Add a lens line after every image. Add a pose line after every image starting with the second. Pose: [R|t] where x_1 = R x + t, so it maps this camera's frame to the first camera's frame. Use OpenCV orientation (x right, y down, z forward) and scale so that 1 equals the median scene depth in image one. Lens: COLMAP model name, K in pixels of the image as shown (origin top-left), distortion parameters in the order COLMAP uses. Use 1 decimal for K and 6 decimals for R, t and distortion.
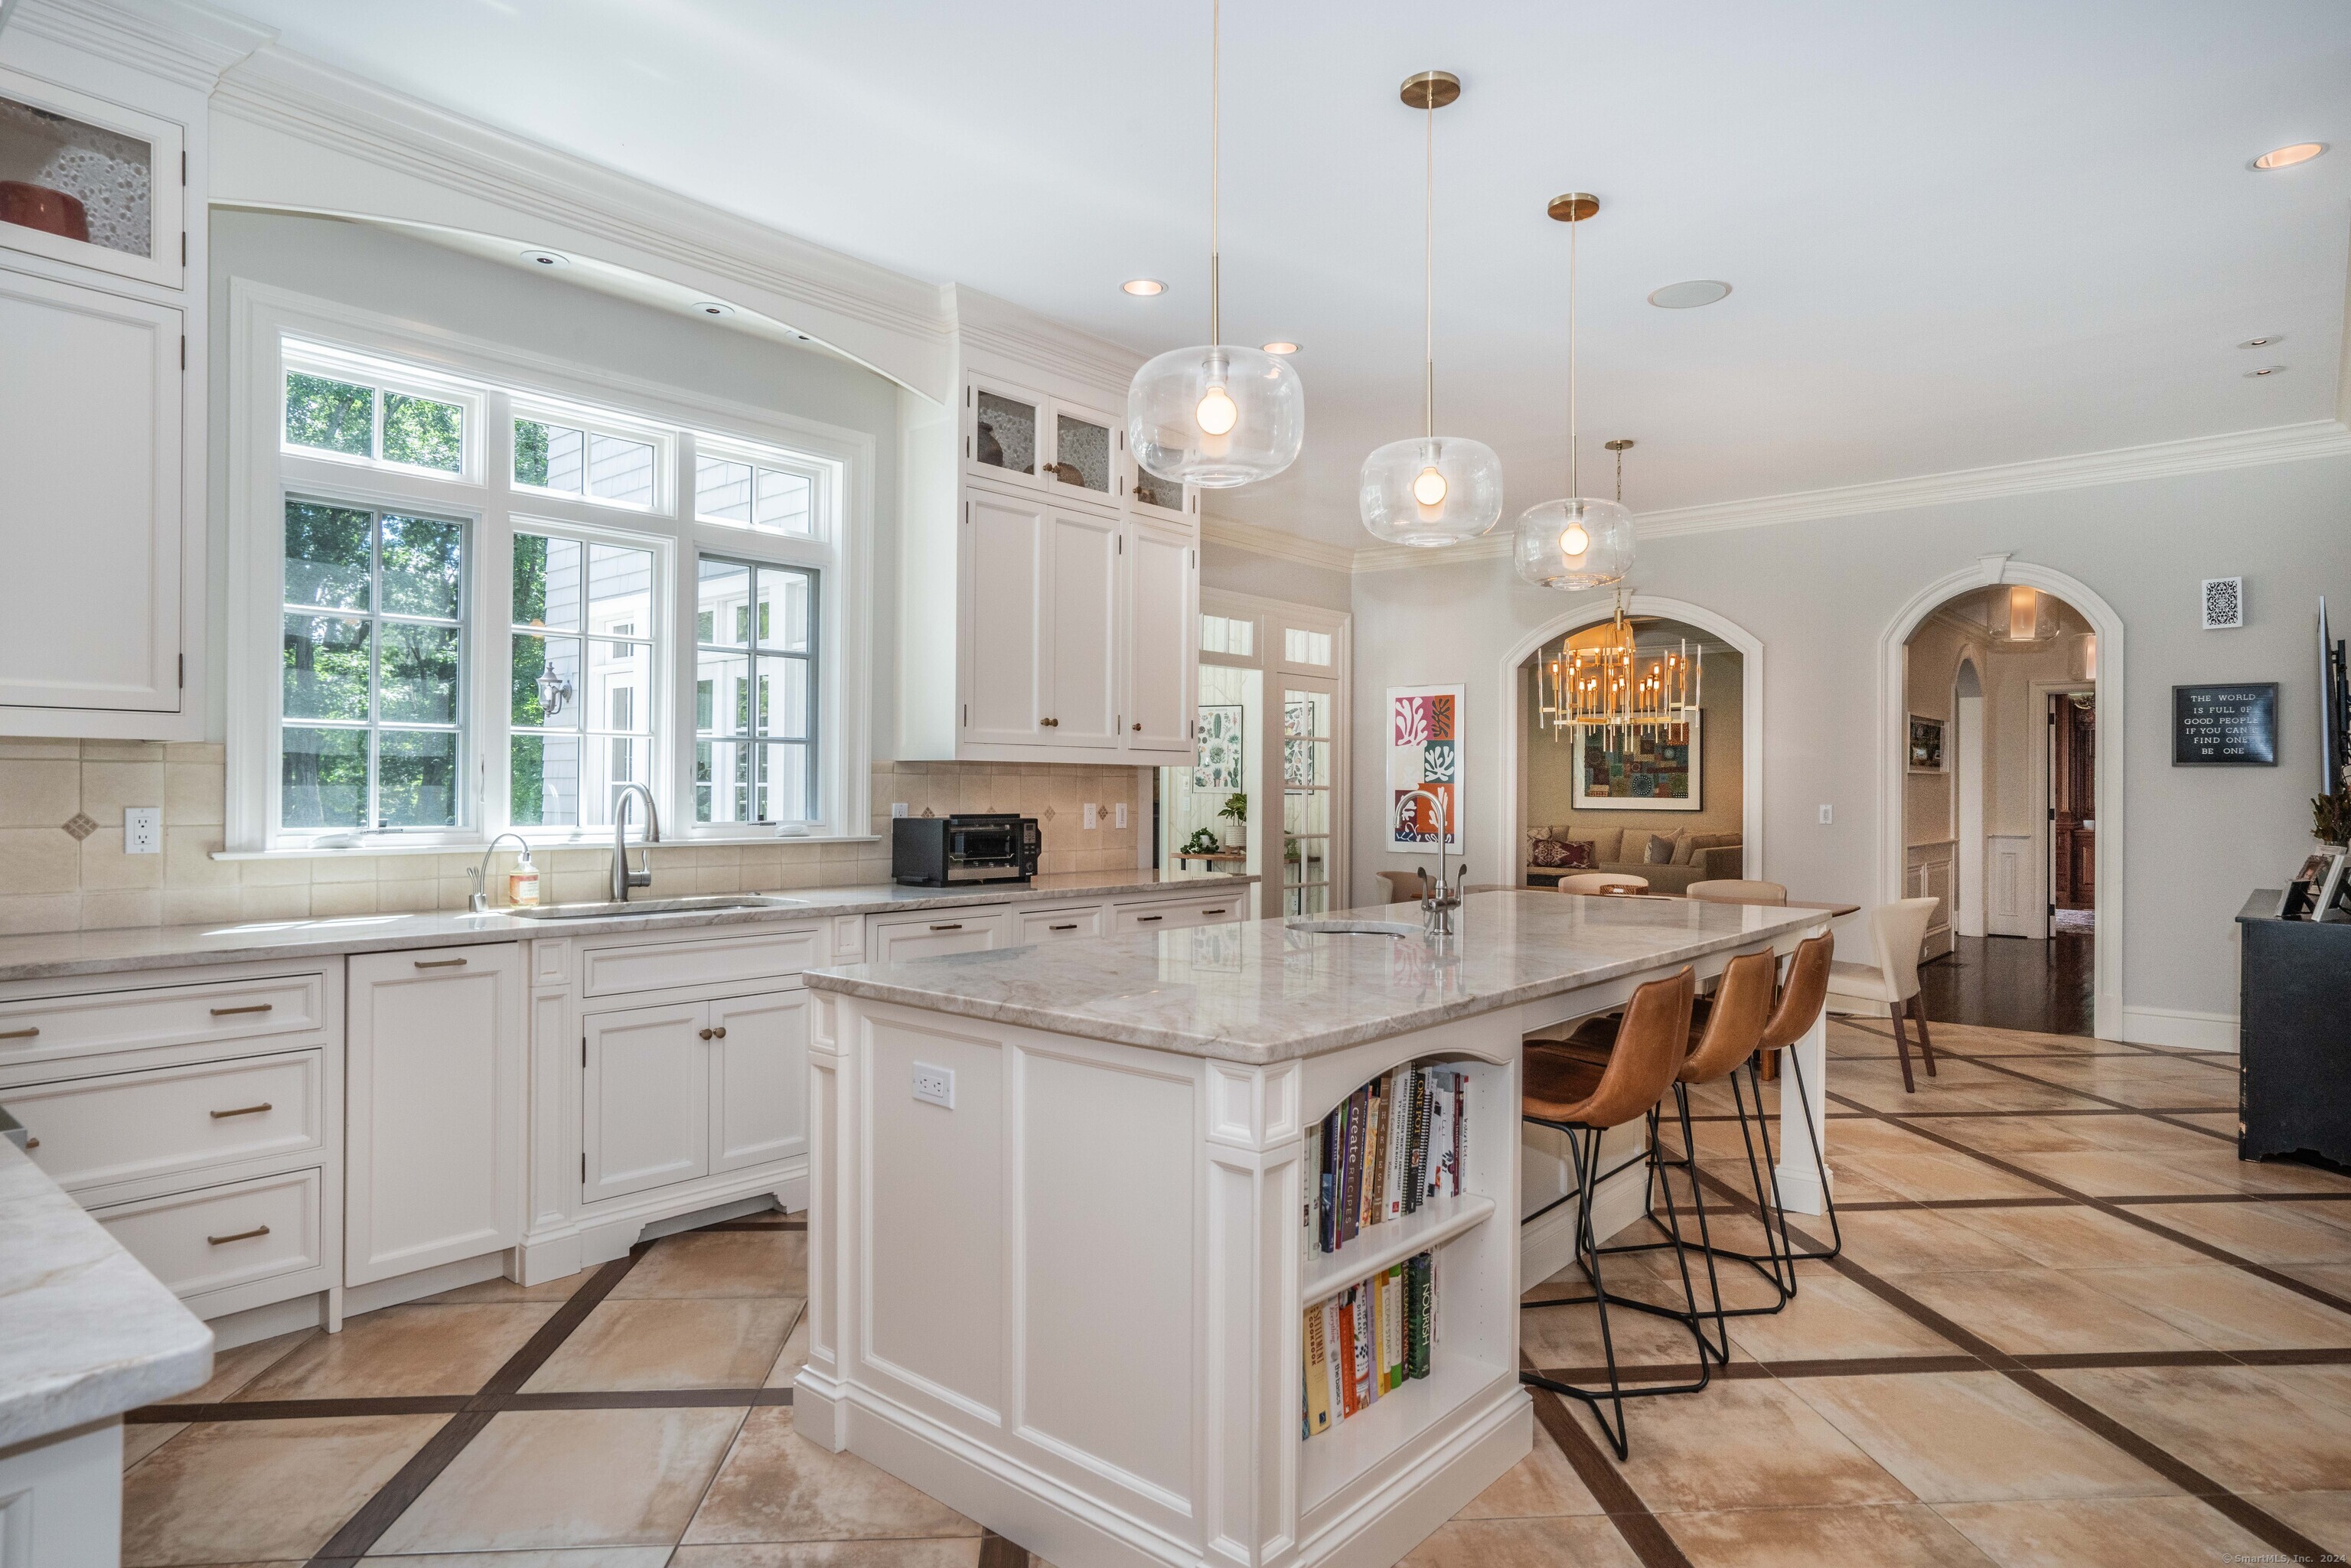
lens RADIAL K [[1326.1, 0, 1182.9], [0, 1326.1, 786.3], [0, 0, 1]] dist [0.000510, 0.000506]
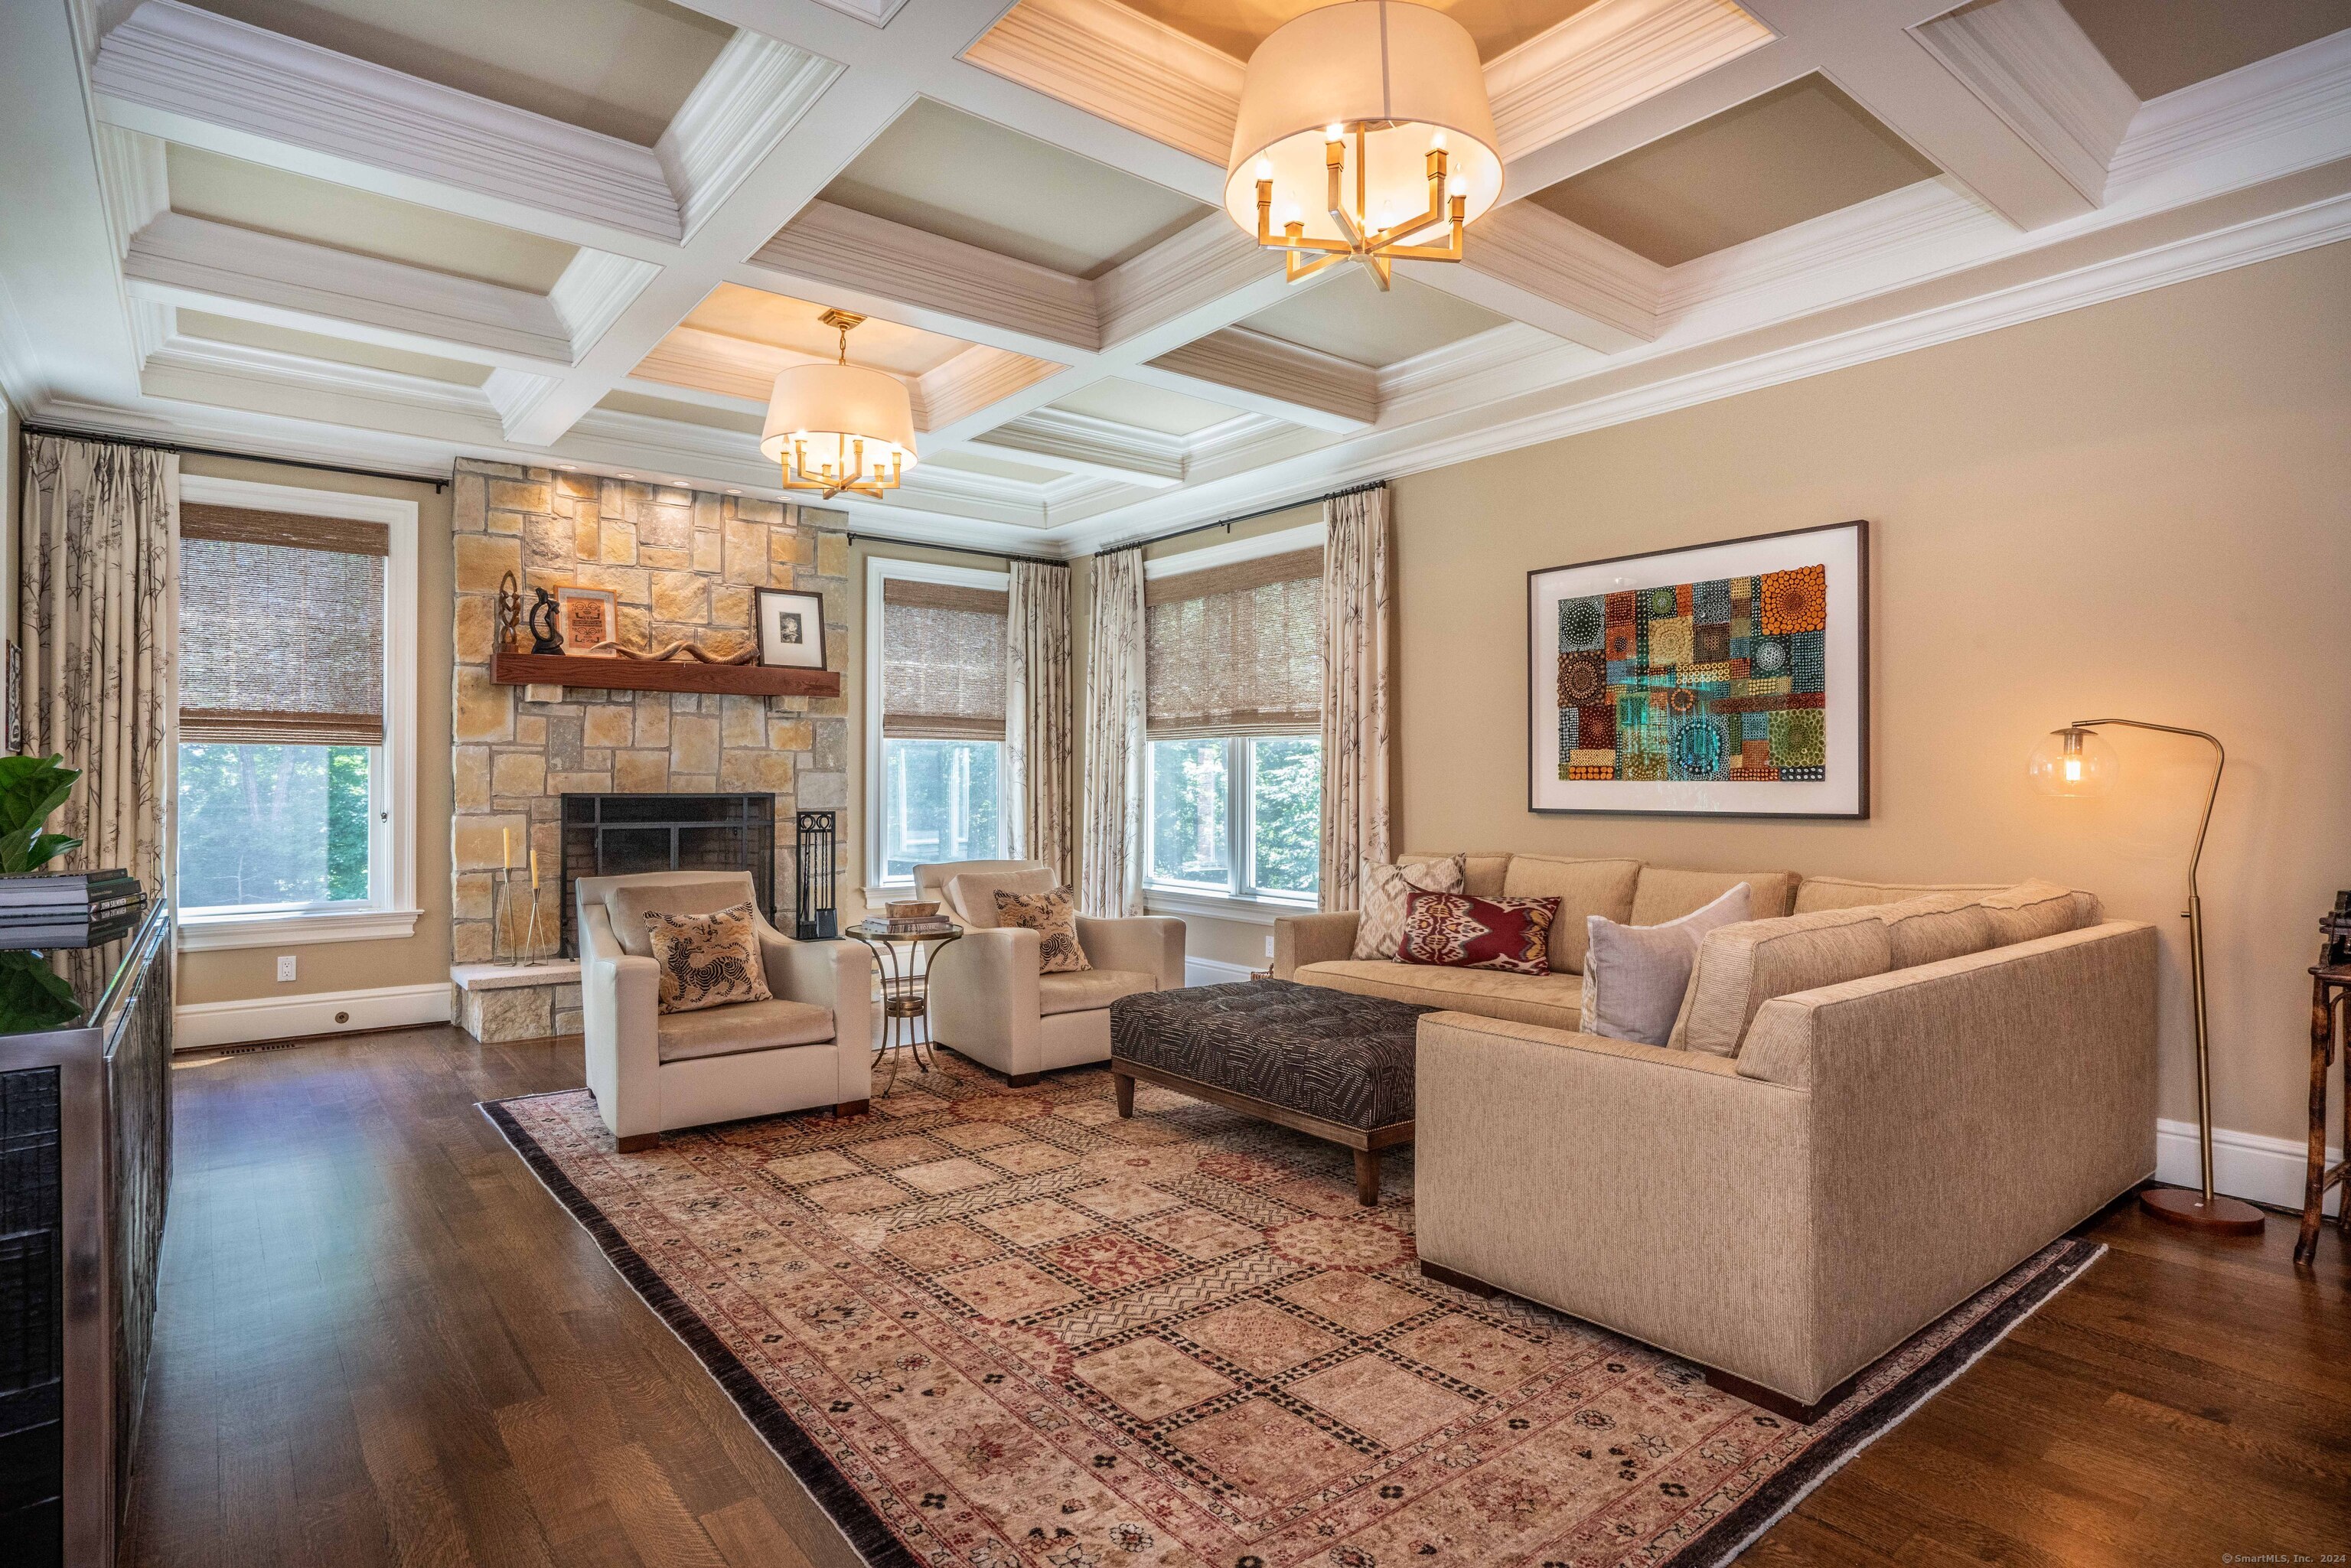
lens RADIAL K [[1263.9, 0, 1168.0], [0, 1263.9, 784.3], [0, 0, 1]] dist [-0.007391, 0.002356]
pose [[0.980421, -0.006354, -0.196809, 0.323413], [0.006371, 0.999980, -0.000546, 0.010427], [0.196808, -0.000719, 0.980442, 0.748349]]
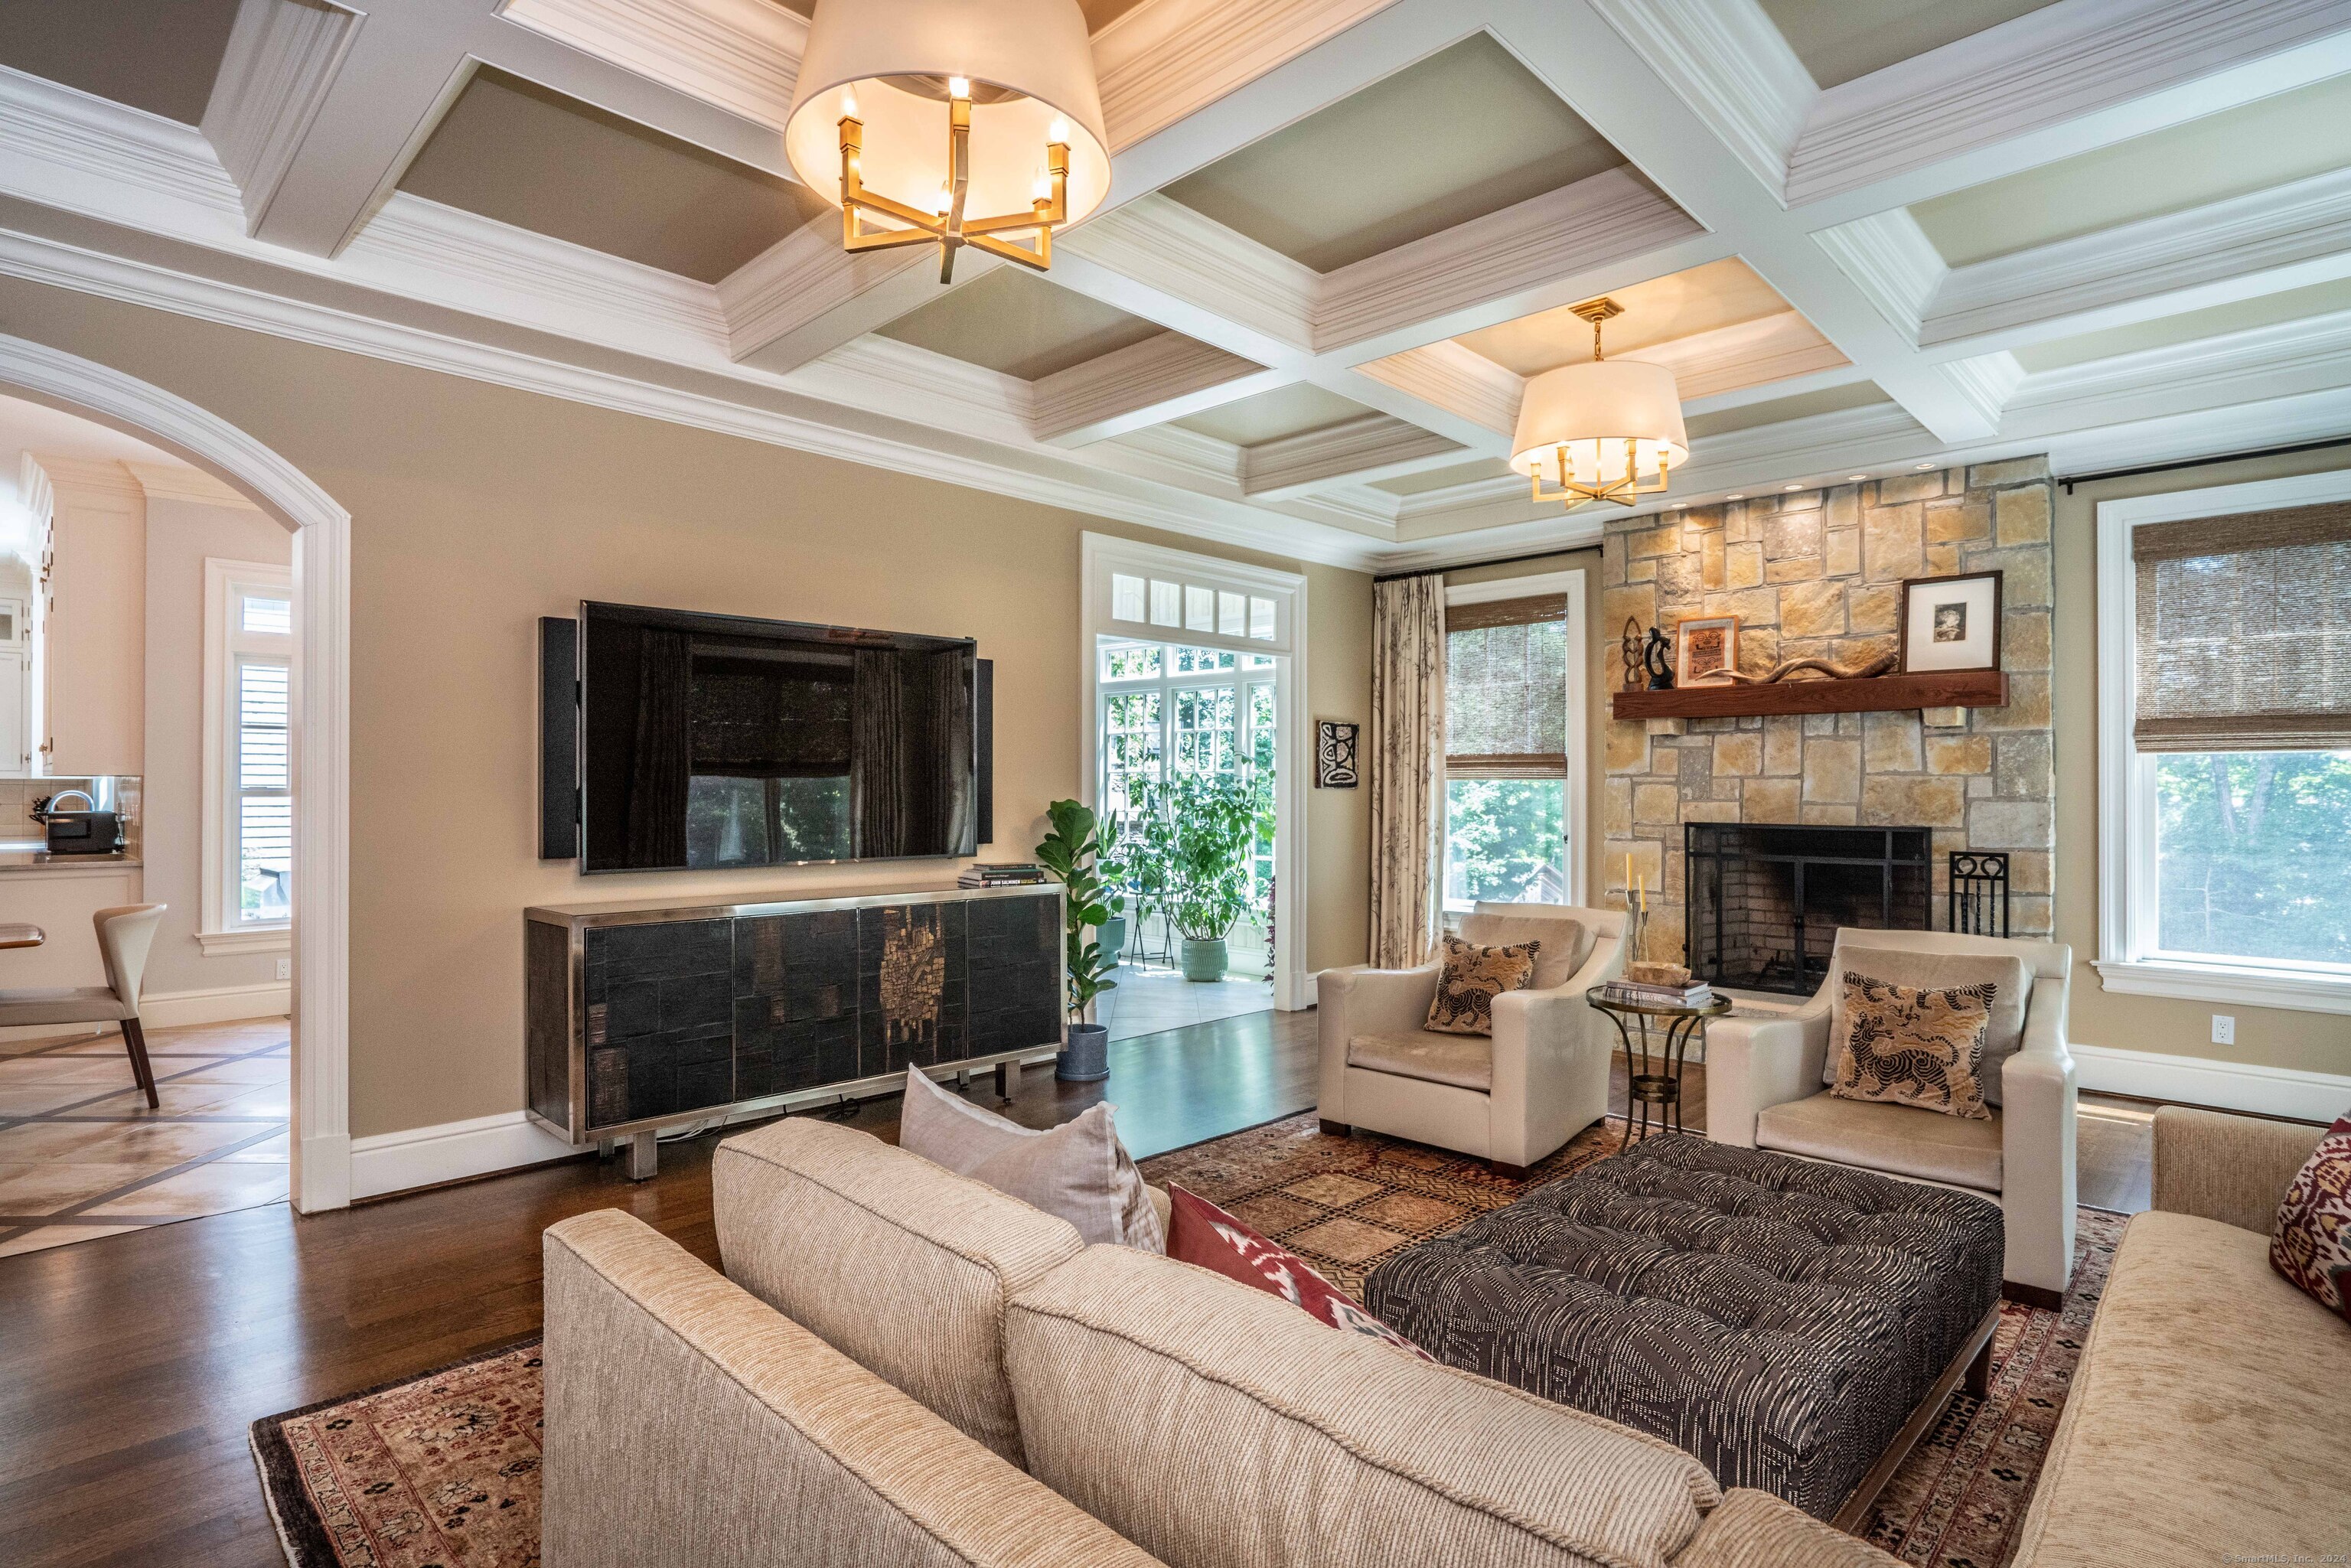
lens RADIAL K [[1226.4, 0, 1178.8], [0, 1226.4, 779.4], [0, 0, 1]] dist [-0.025527, 0.011914]
pose [[-0.067444, -0.013631, -0.997630, 0.477356], [0.001376, 0.999904, -0.013755, 0.002434], [0.997722, -0.002300, -0.067418, 0.984891]]
